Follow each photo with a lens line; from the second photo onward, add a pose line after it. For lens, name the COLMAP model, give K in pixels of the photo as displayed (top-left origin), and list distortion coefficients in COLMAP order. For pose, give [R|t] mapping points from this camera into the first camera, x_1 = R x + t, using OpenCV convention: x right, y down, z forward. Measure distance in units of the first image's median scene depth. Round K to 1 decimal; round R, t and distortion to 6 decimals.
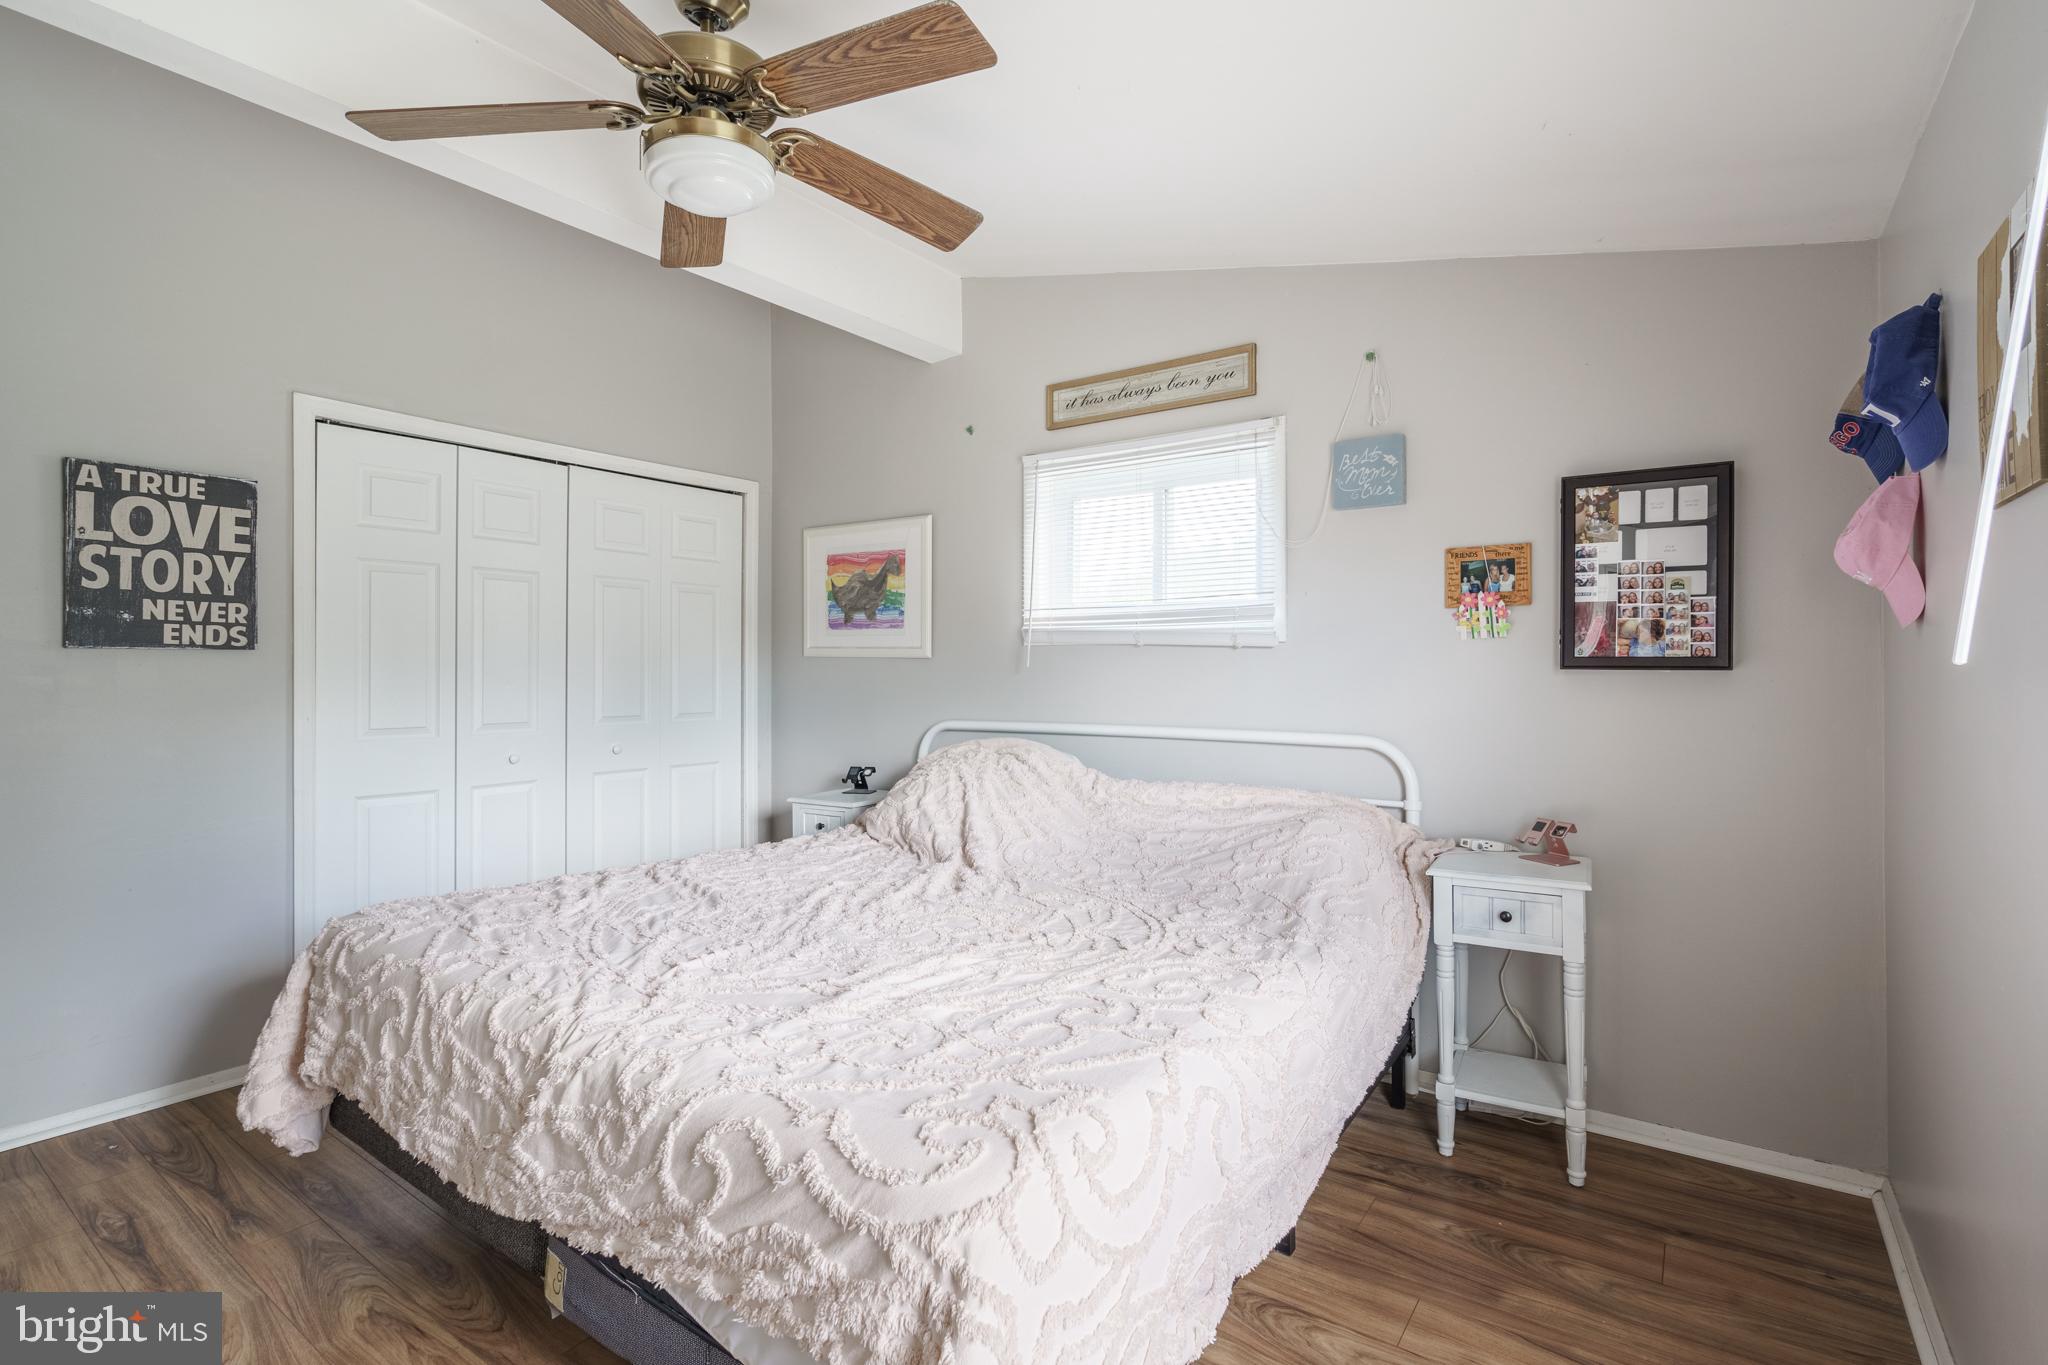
lens RADIAL K [[942.8, 0, 1023.6], [0, 942.8, 673.8], [0, 0, 1]] dist [-0.005090, 0.001625]
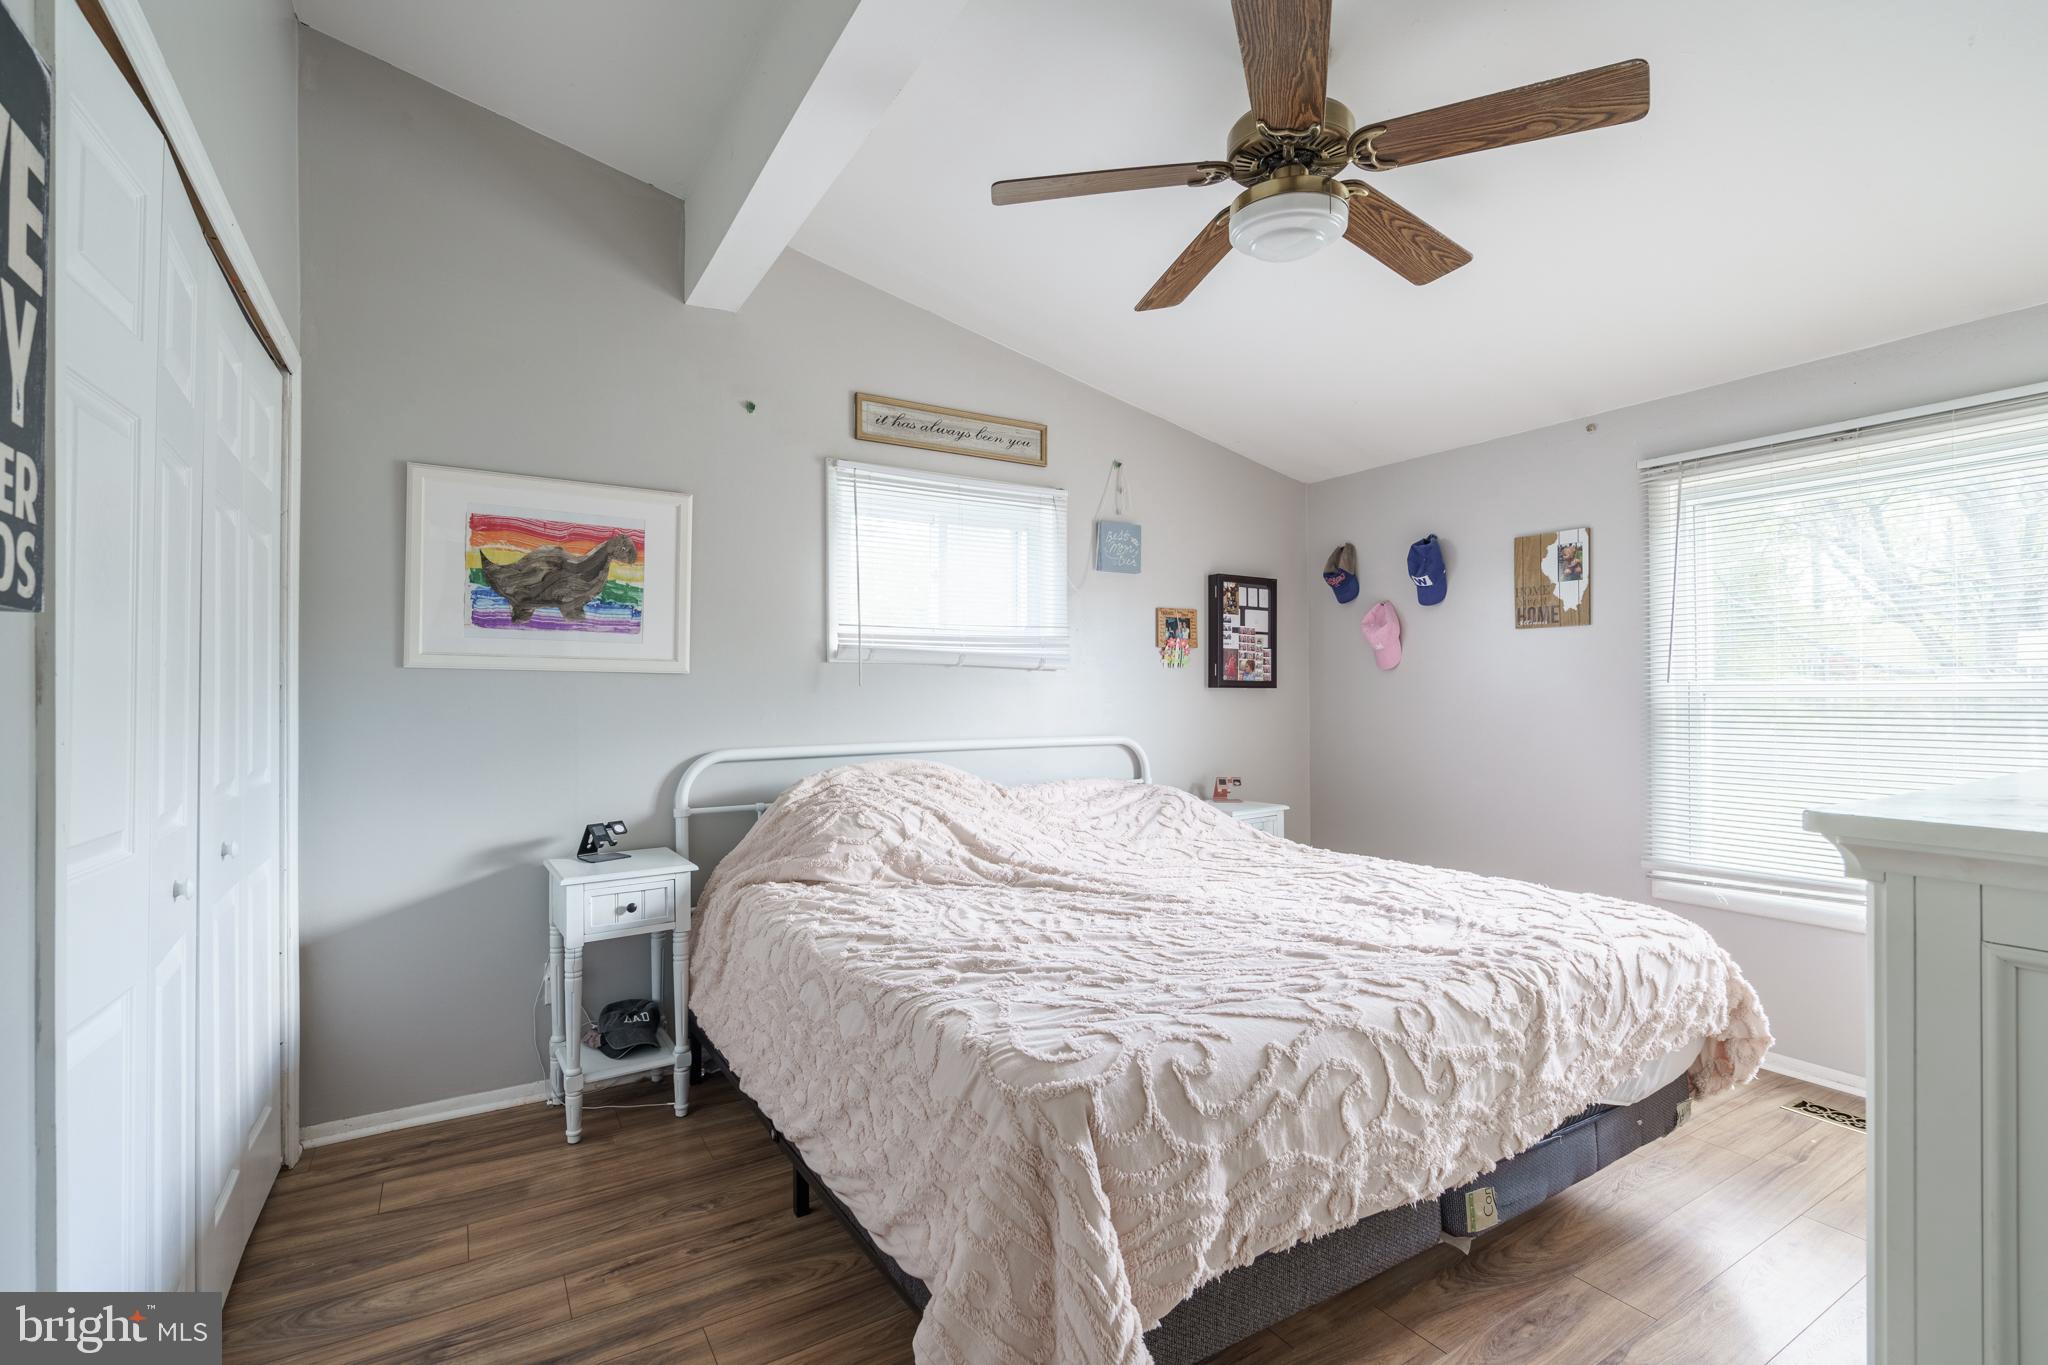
lens RADIAL K [[942.8, 0, 1025.3], [0, 942.8, 683.5], [0, 0, 1]] dist [-0.005090, 0.001625]
pose [[0.387466, 0.007175, 0.921856, -0.982593], [0.007974, 0.999906, -0.011134, 0.003064], [-0.921849, 0.011665, 0.387373, 0.590209]]
